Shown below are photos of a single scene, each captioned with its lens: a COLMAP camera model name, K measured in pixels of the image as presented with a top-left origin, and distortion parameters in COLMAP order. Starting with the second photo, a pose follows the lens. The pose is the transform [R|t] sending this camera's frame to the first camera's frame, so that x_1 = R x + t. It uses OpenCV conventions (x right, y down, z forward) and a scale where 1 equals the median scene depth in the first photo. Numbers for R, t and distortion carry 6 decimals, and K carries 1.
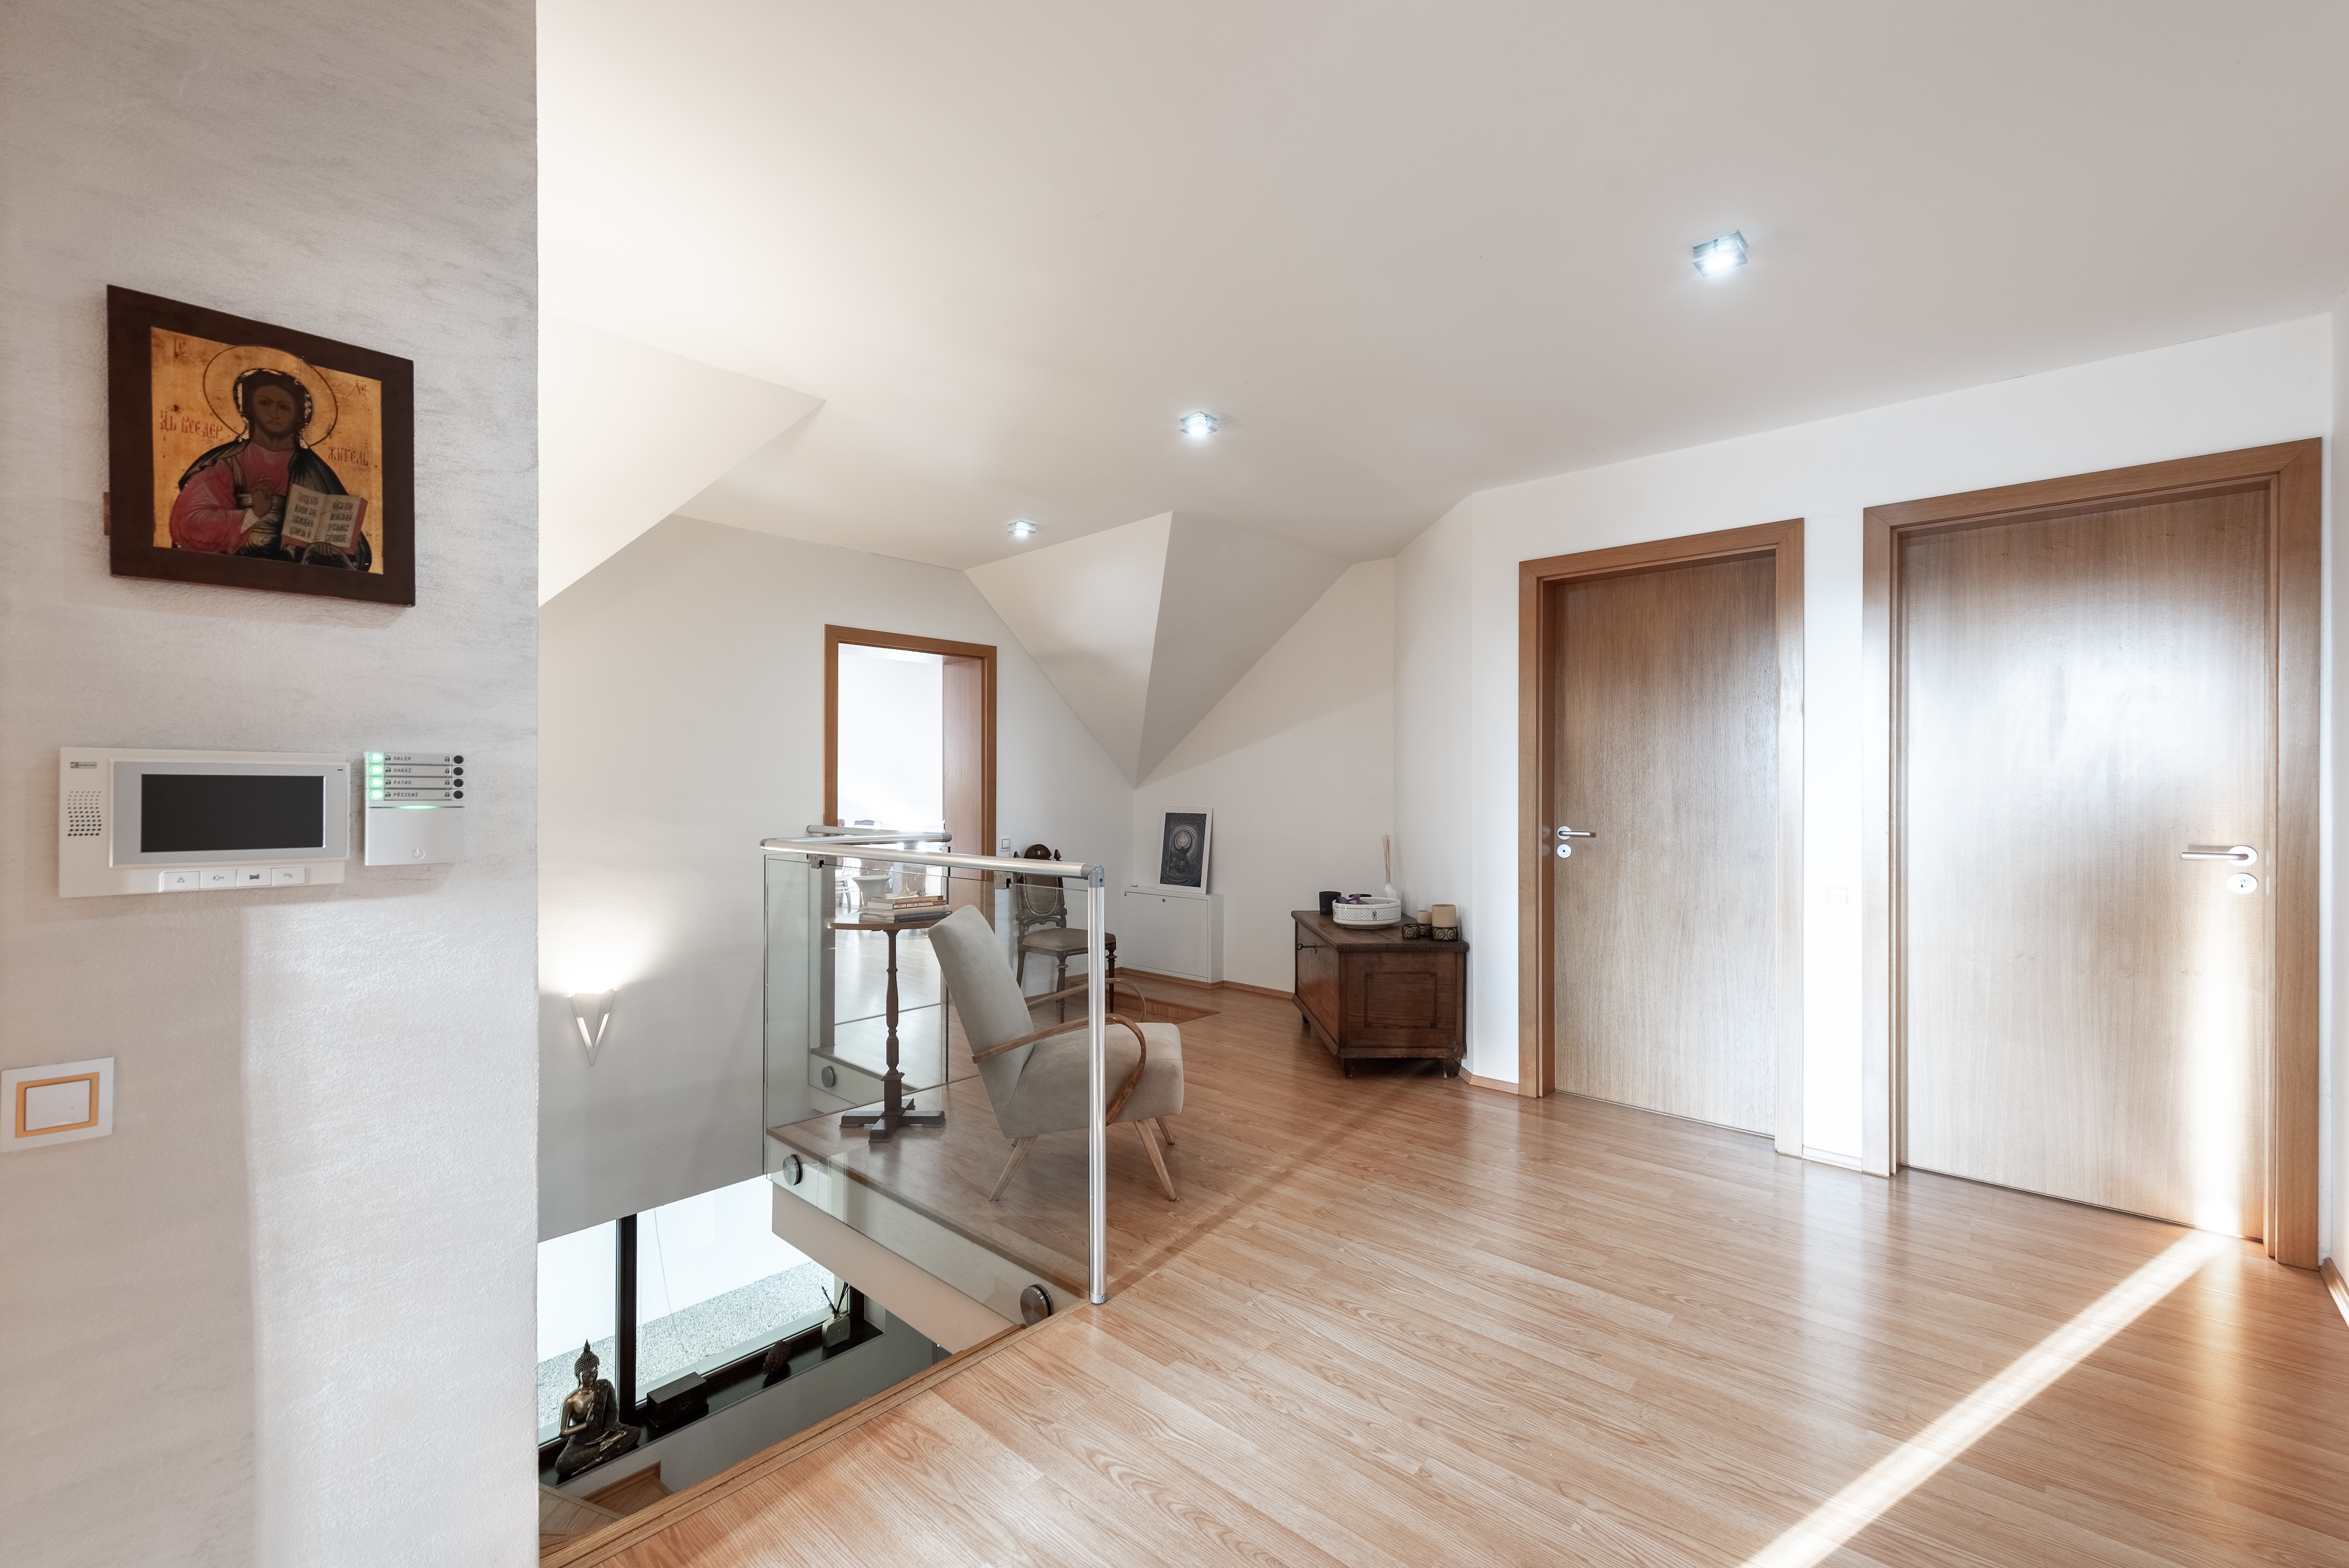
lens RADIAL K [[970.6, 0, 1174.5], [0, 970.6, 784.0], [0, 0, 1]] dist [0.000907, 0.000014]
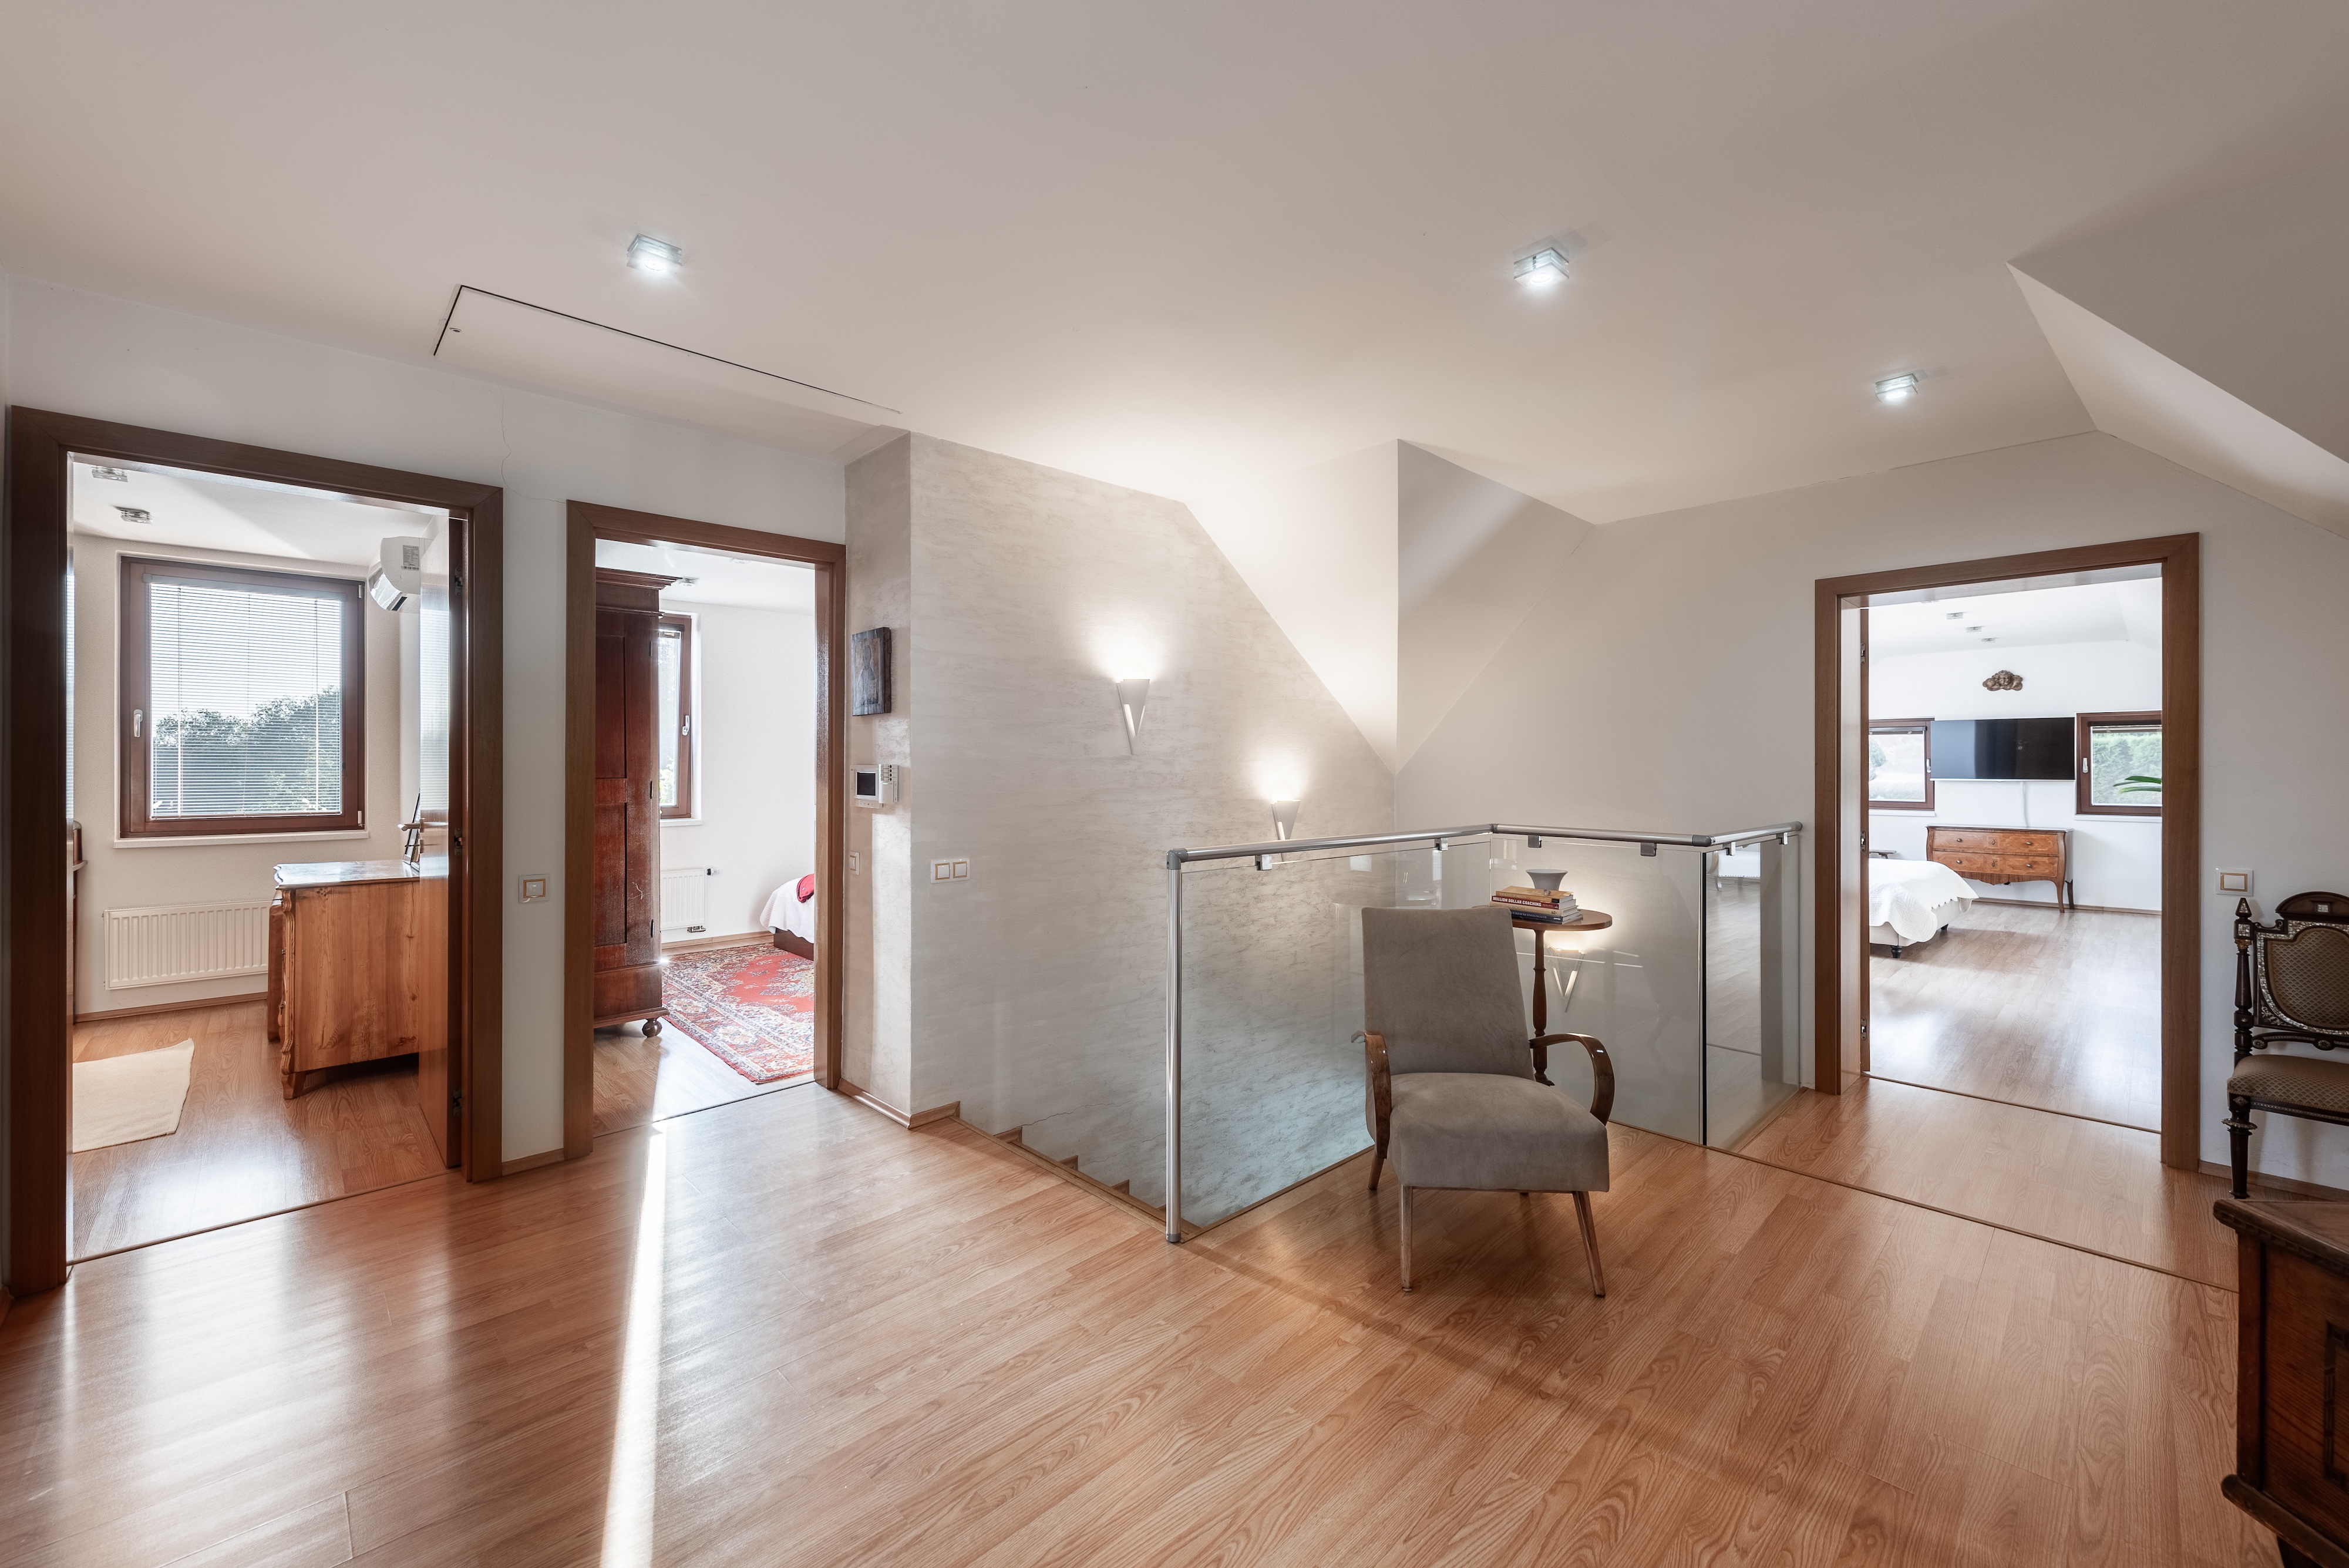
lens RADIAL K [[935.2, 0, 1174.5], [0, 935.2, 784.0], [0, 0, 1]] dist [-0.000204, -0.000073]
pose [[-0.065239, 0.018596, -0.997696, 1.049255], [-0.004963, 0.999808, 0.018960, -0.009882], [0.997857, 0.006188, -0.065134, 1.143916]]
